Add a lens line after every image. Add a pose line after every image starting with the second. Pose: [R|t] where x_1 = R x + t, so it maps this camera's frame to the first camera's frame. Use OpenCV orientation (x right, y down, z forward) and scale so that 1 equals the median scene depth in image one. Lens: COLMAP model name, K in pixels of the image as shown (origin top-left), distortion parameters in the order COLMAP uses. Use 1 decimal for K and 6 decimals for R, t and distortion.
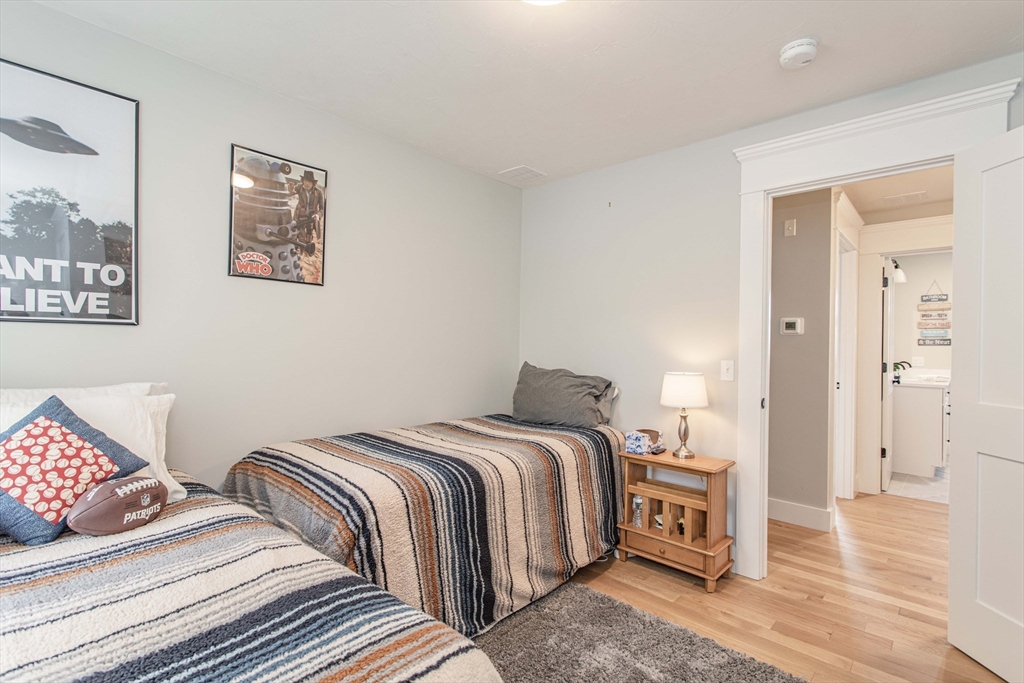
lens RADIAL K [[469.7, 0, 508.2], [0, 469.7, 342.5], [0, 0, 1]] dist [0.001941, 0.000291]
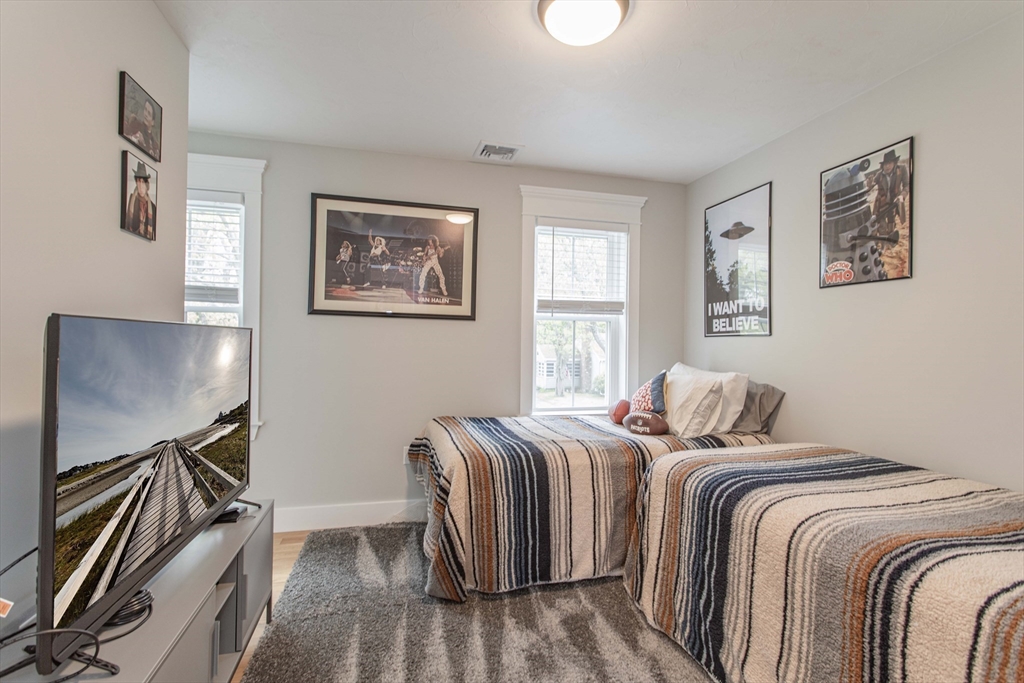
lens RADIAL K [[489.6, 0, 512.3], [0, 489.6, 340.4], [0, 0, 1]] dist [0.000275, 0.002621]
pose [[-0.534789, -0.022432, -0.844688, 0.729963], [-0.010777, 0.999747, -0.019726, 0.013485], [0.844917, -0.001446, -0.534895, 0.911461]]
